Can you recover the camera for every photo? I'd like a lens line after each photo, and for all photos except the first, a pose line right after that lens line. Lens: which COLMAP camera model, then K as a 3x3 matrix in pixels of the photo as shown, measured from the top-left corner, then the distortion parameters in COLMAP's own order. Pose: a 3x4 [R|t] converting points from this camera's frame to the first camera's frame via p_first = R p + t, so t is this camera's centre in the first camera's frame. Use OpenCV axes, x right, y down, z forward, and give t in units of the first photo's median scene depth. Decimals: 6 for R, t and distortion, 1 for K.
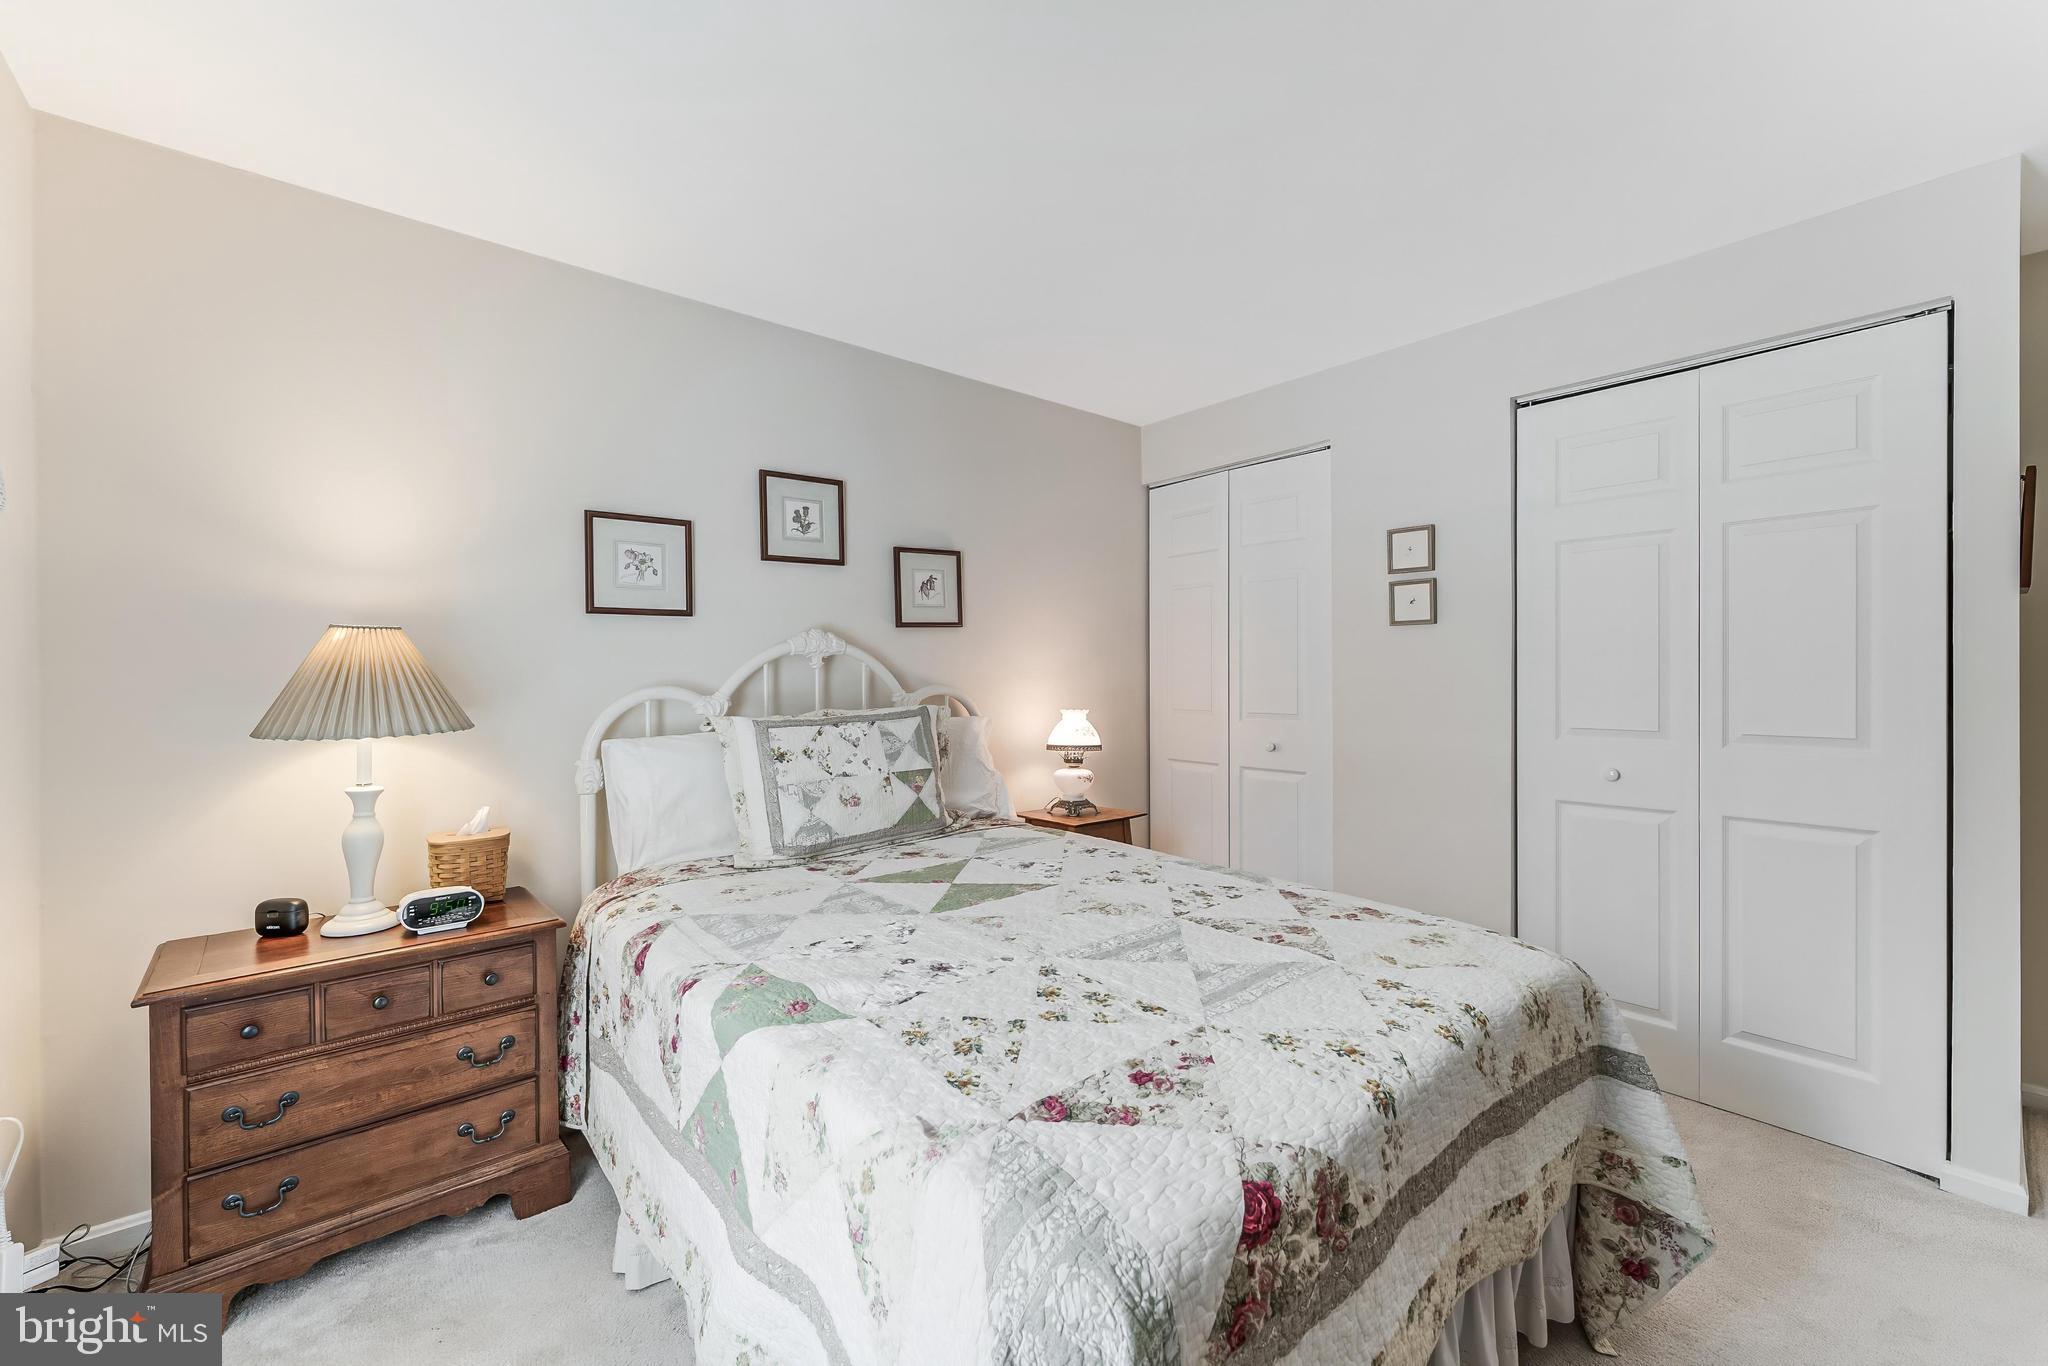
lens RADIAL K [[823.6, 0, 1024.0], [0, 823.6, 683.0], [0, 0, 1]] dist [0.000638, 0.000025]
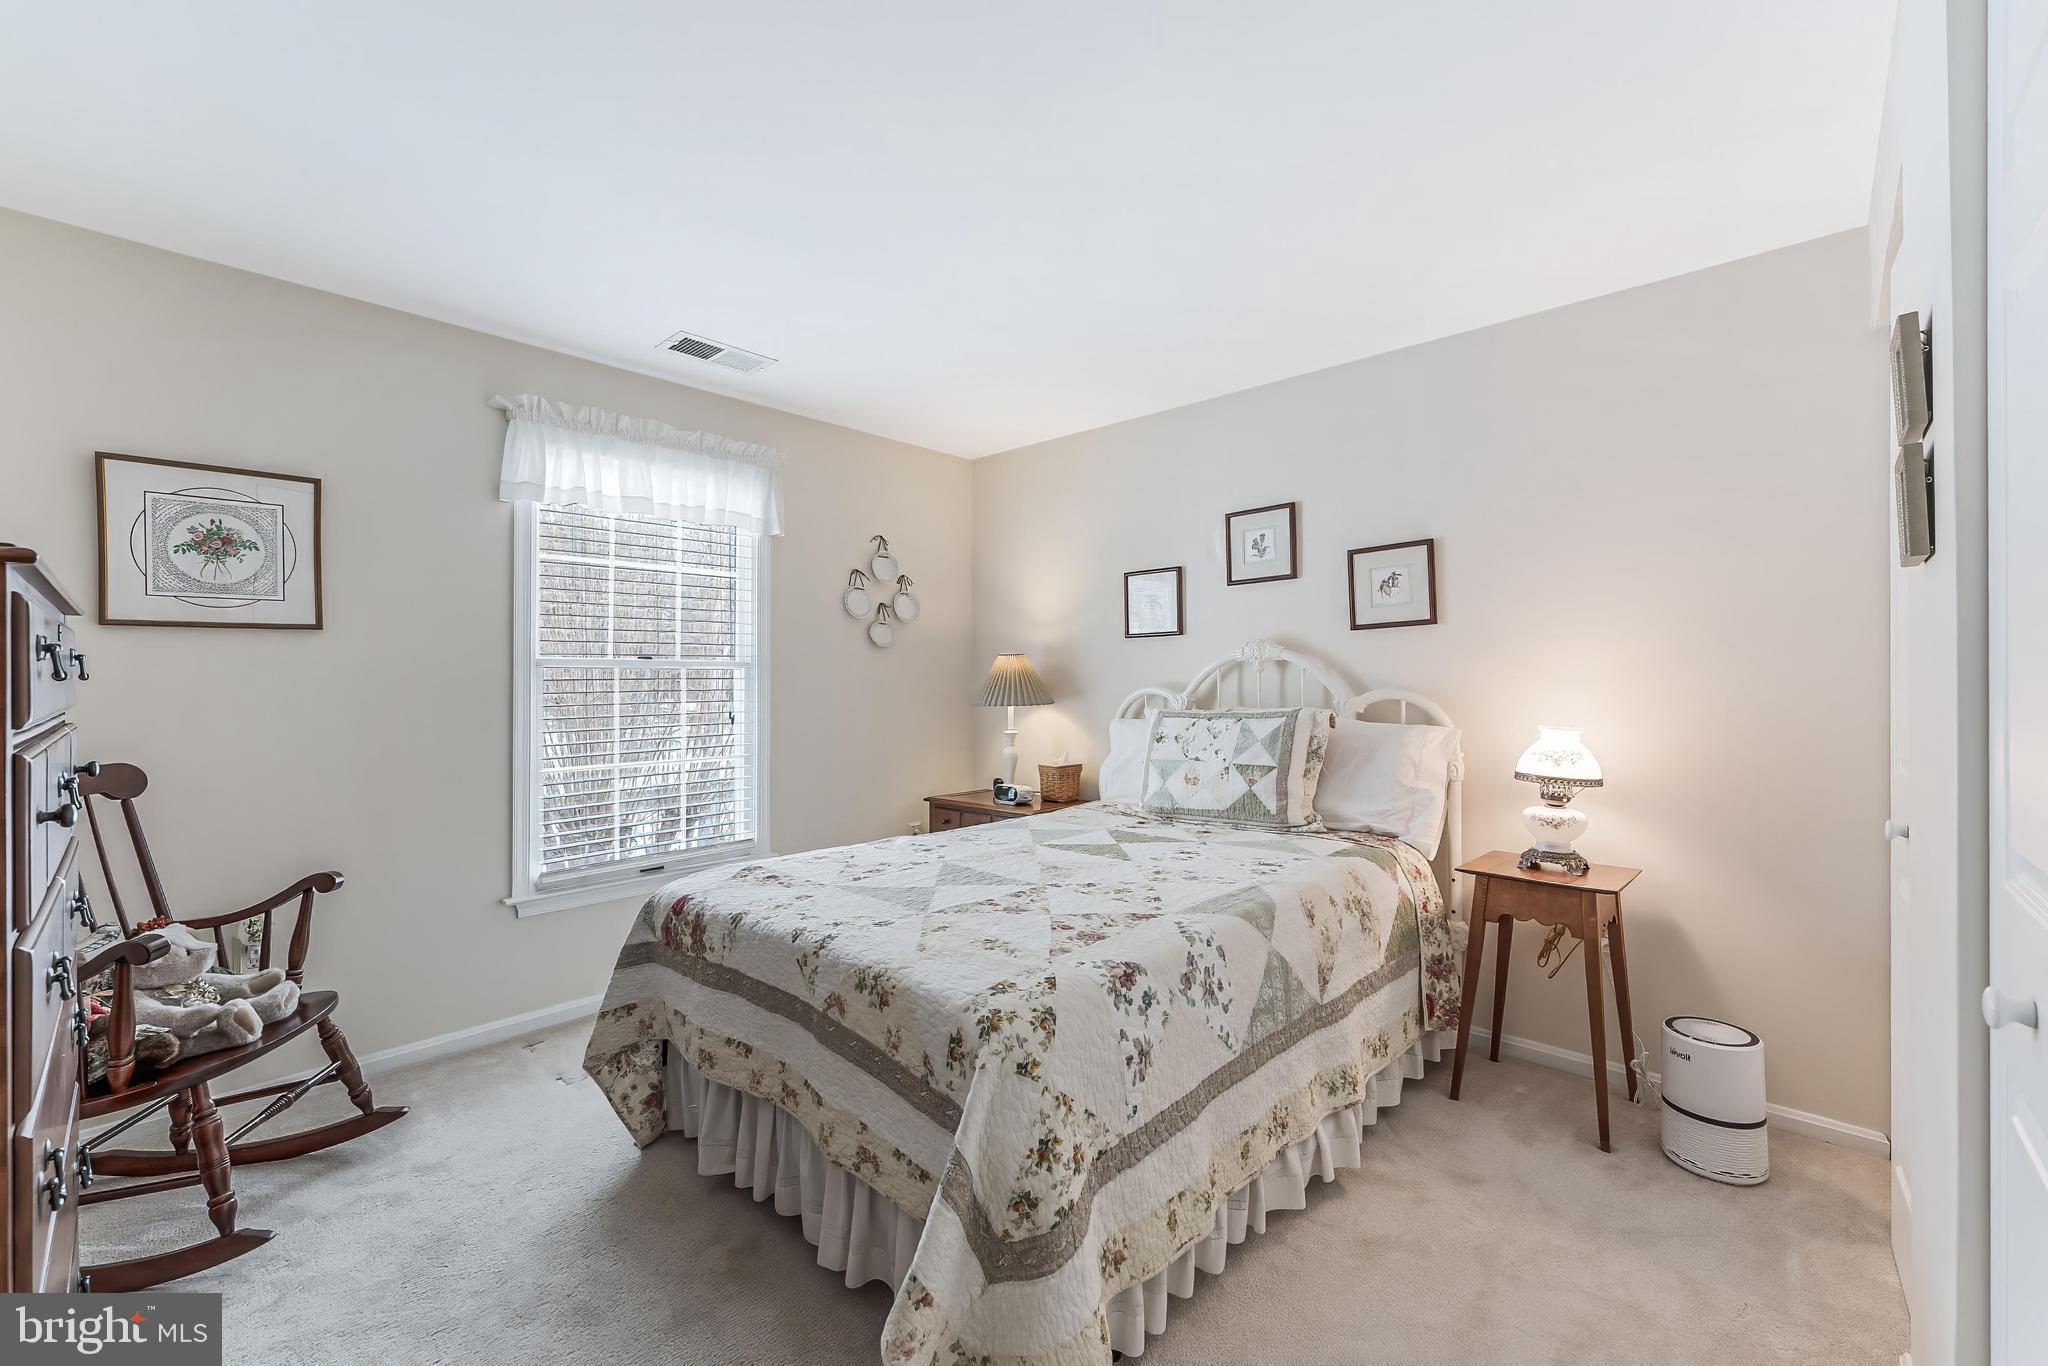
lens RADIAL K [[823.6, 0, 1024.0], [0, 823.6, 683.0], [0, 0, 1]] dist [0.000638, 0.000025]
pose [[0.114505, 0.009464, -0.993378, 1.258388], [-0.012776, 0.999886, 0.008053, -0.011104], [0.993340, 0.011769, 0.114613, 0.780447]]
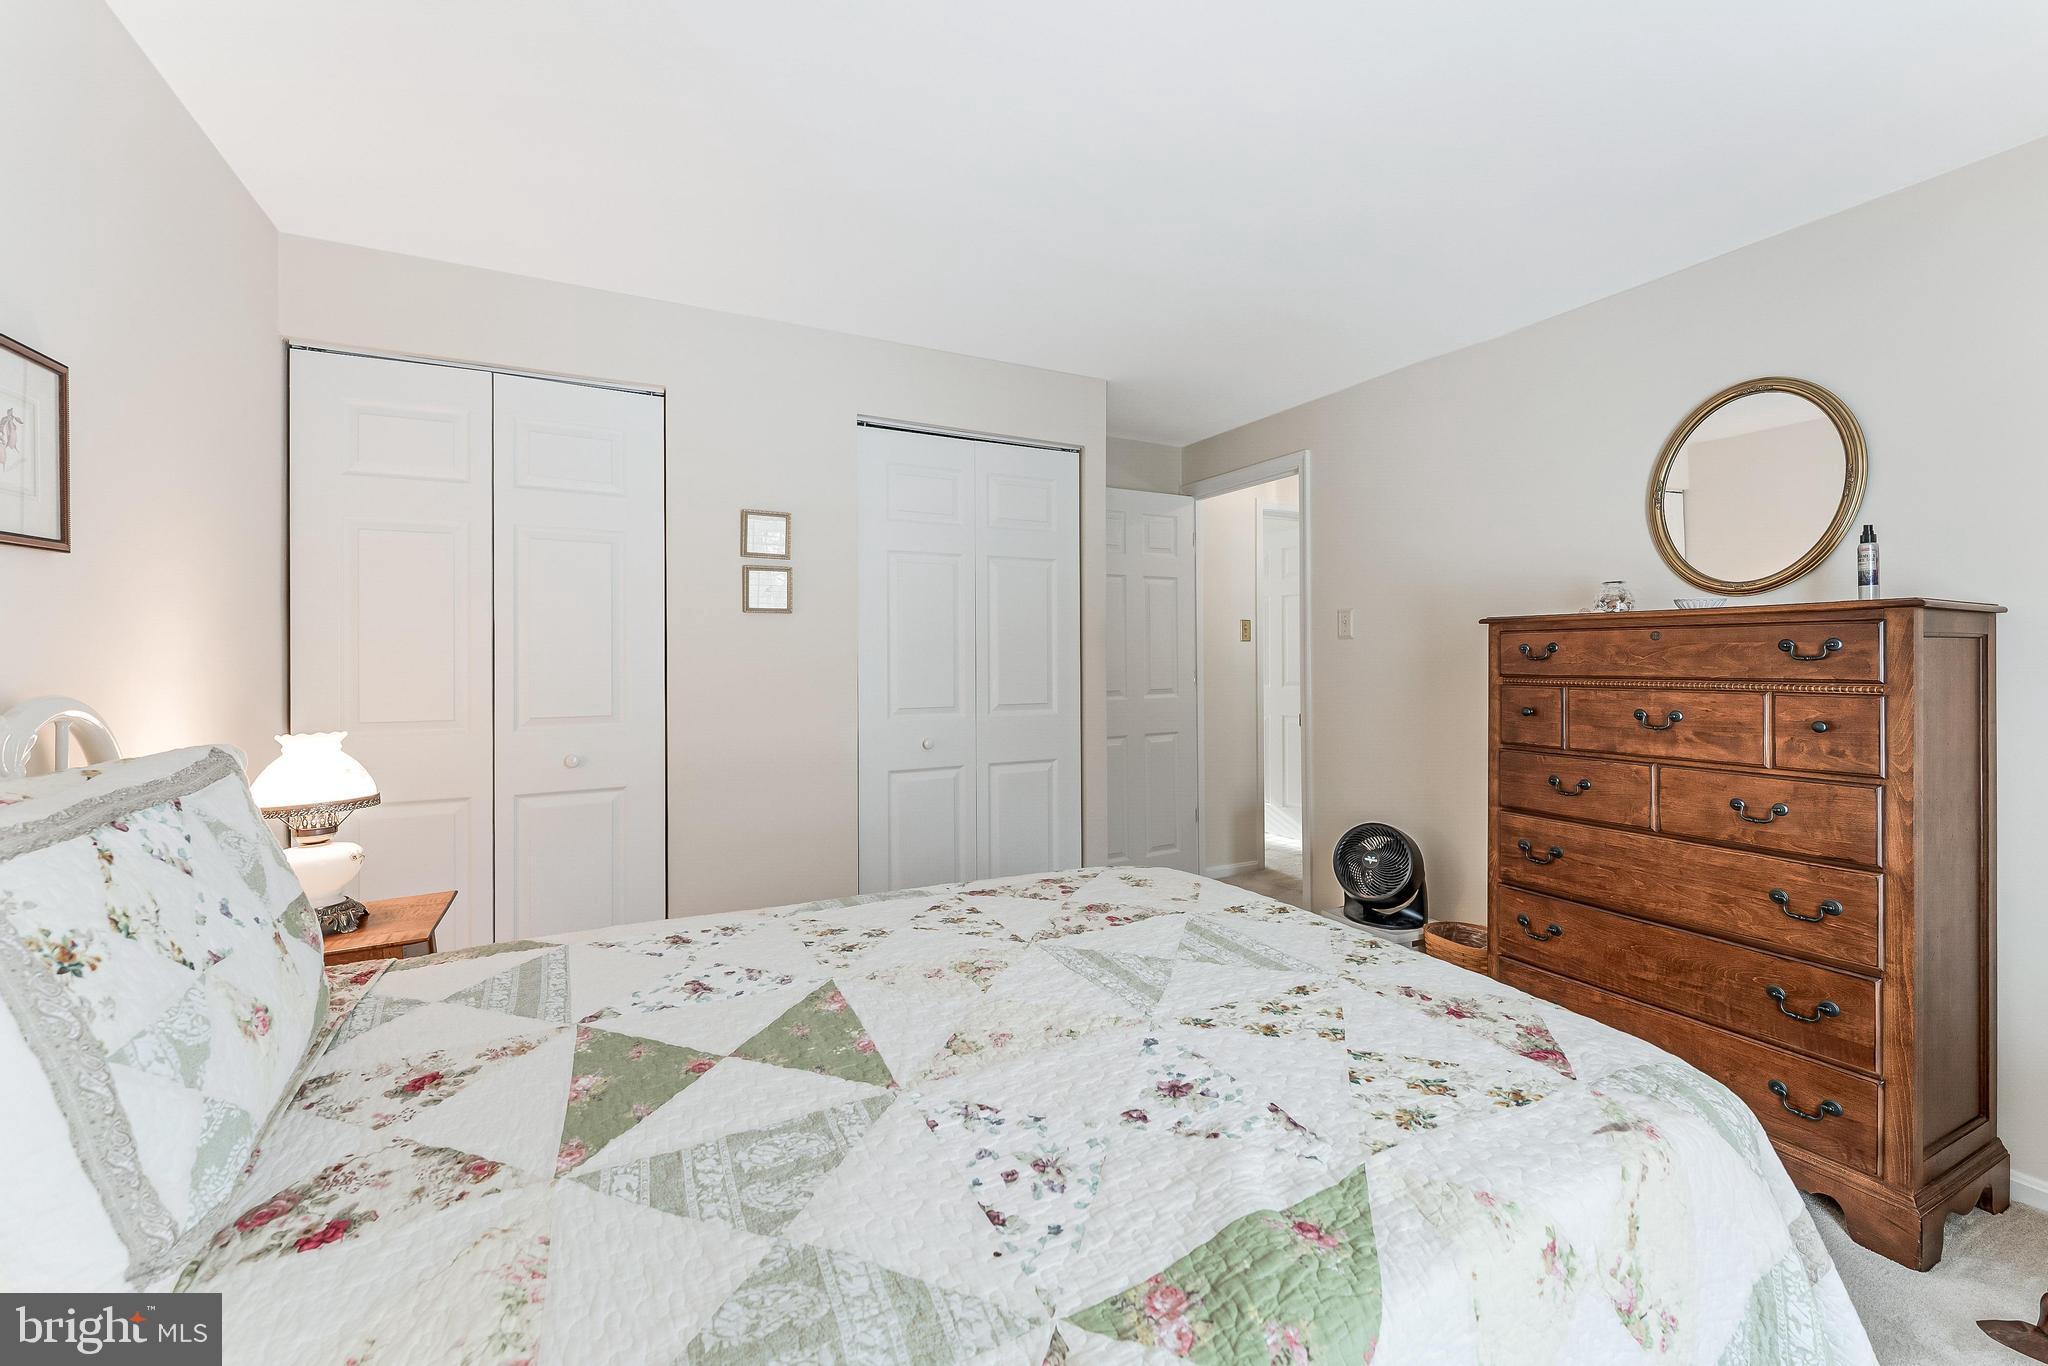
lens RADIAL K [[840.2, 0, 1021.9], [0, 840.2, 656.1], [0, 0, 1]] dist [0.000398, -0.000203]
pose [[0.210937, 0.003899, 0.977492, -0.646920], [0.015077, 0.999860, -0.007242, -0.013123], [-0.977383, 0.016265, 0.210849, 0.762862]]
